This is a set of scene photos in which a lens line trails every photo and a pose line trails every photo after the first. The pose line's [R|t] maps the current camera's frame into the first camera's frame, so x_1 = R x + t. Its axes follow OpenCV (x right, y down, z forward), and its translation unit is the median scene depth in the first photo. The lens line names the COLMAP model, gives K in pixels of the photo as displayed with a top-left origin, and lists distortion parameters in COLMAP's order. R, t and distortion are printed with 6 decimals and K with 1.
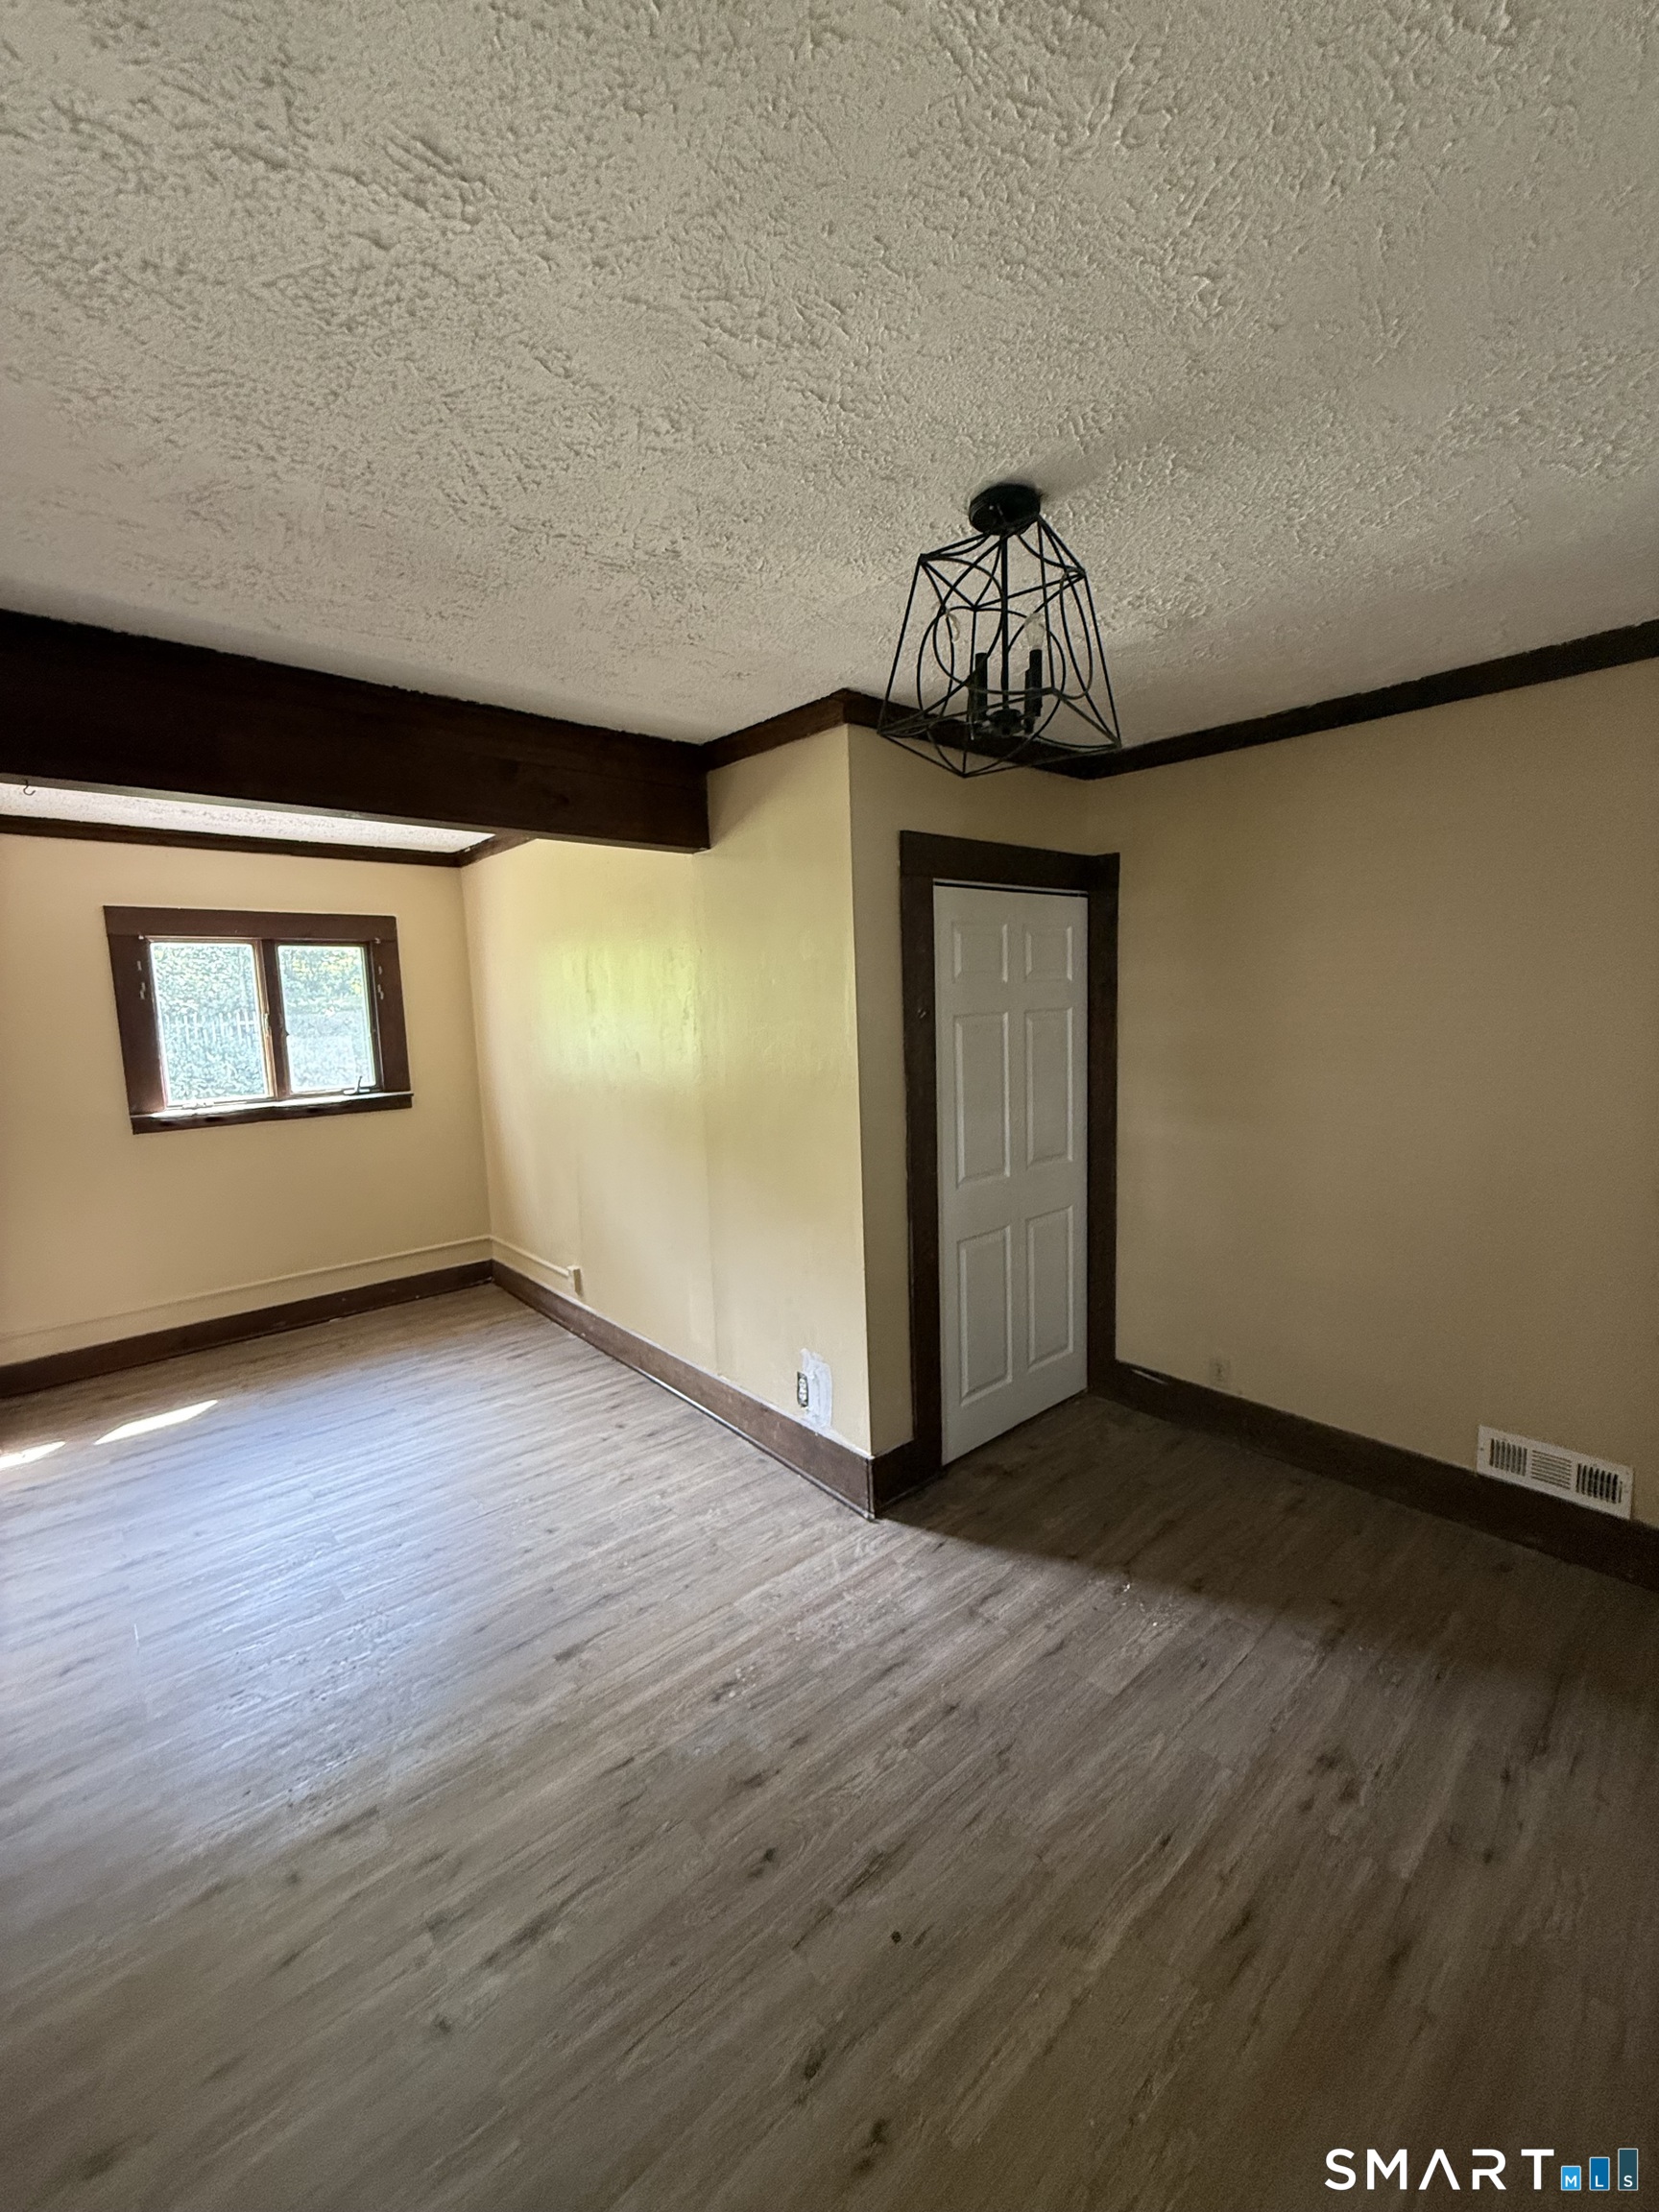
lens RADIAL K [[879.5, 0, 831.1], [0, 879.5, 1099.9], [0, 0, 1]] dist [-0.001762, 0.000302]
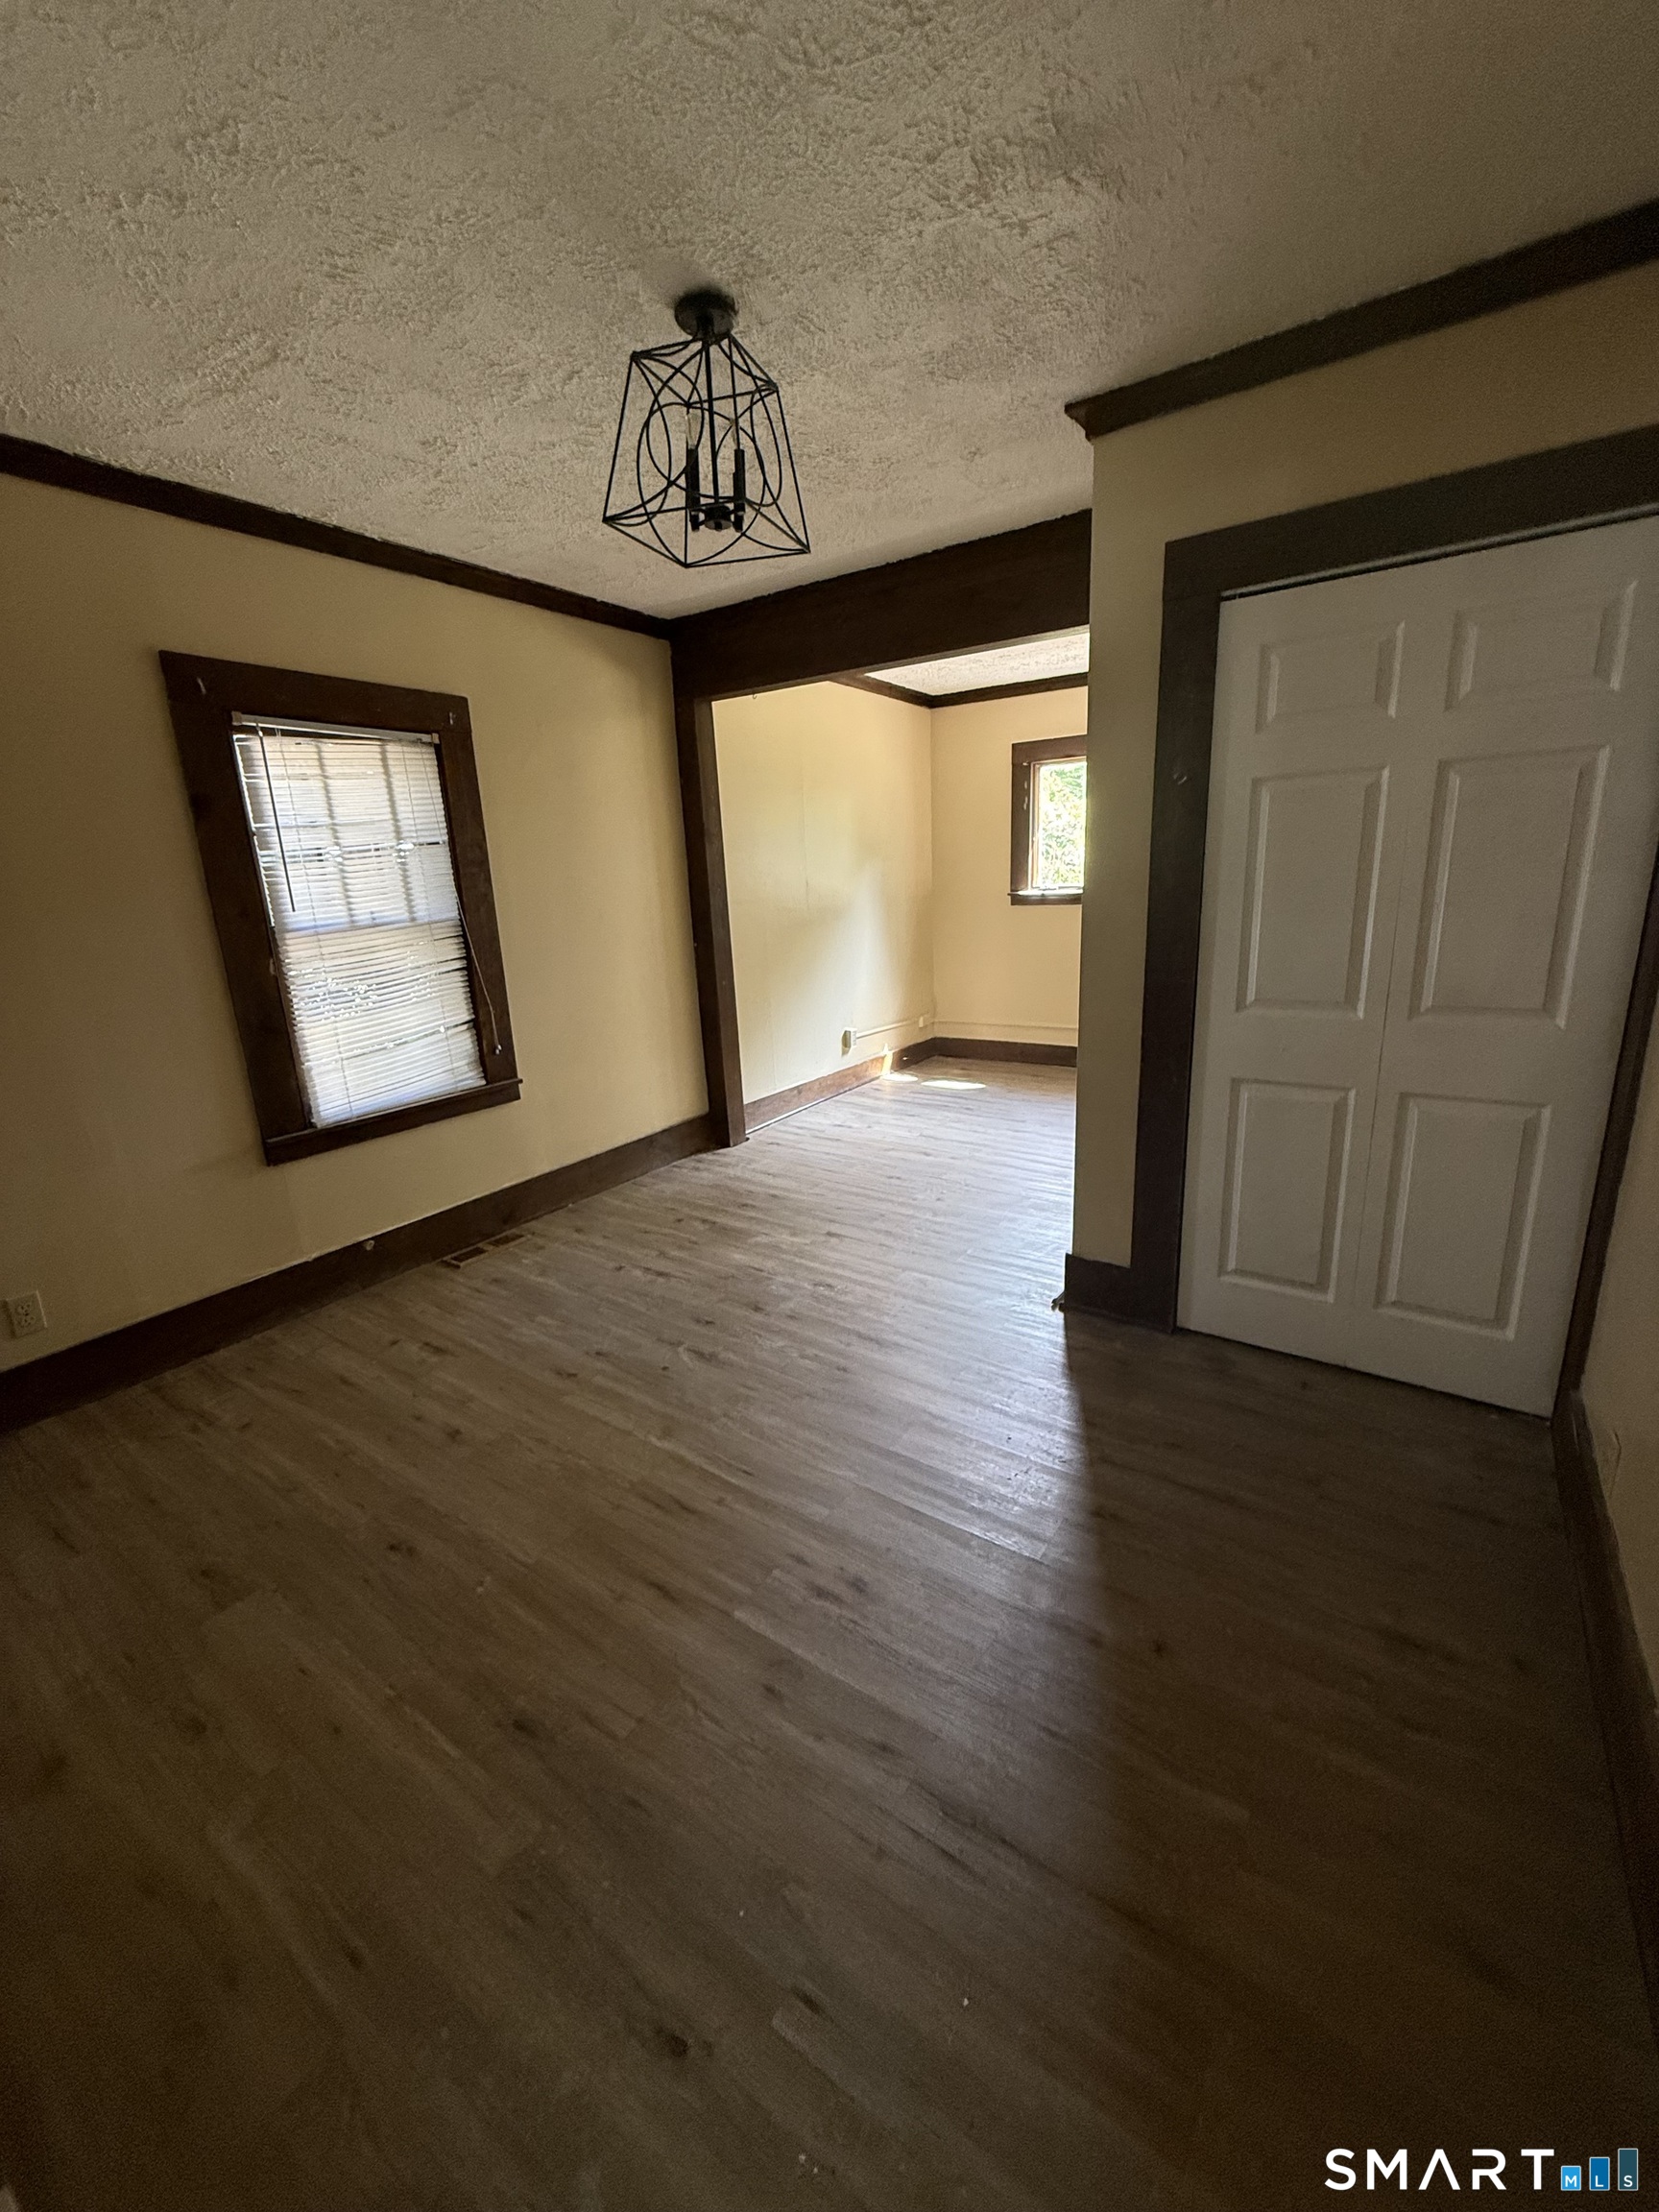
lens RADIAL K [[879.5, 0, 831.2], [0, 879.5, 1101.5], [0, 0, 1]] dist [-0.001762, 0.000302]
pose [[0.240907, 0.265405, -0.933555, 1.225448], [-0.078165, 0.964065, 0.253908, 0.011819], [0.967395, 0.011803, 0.252995, 0.681438]]
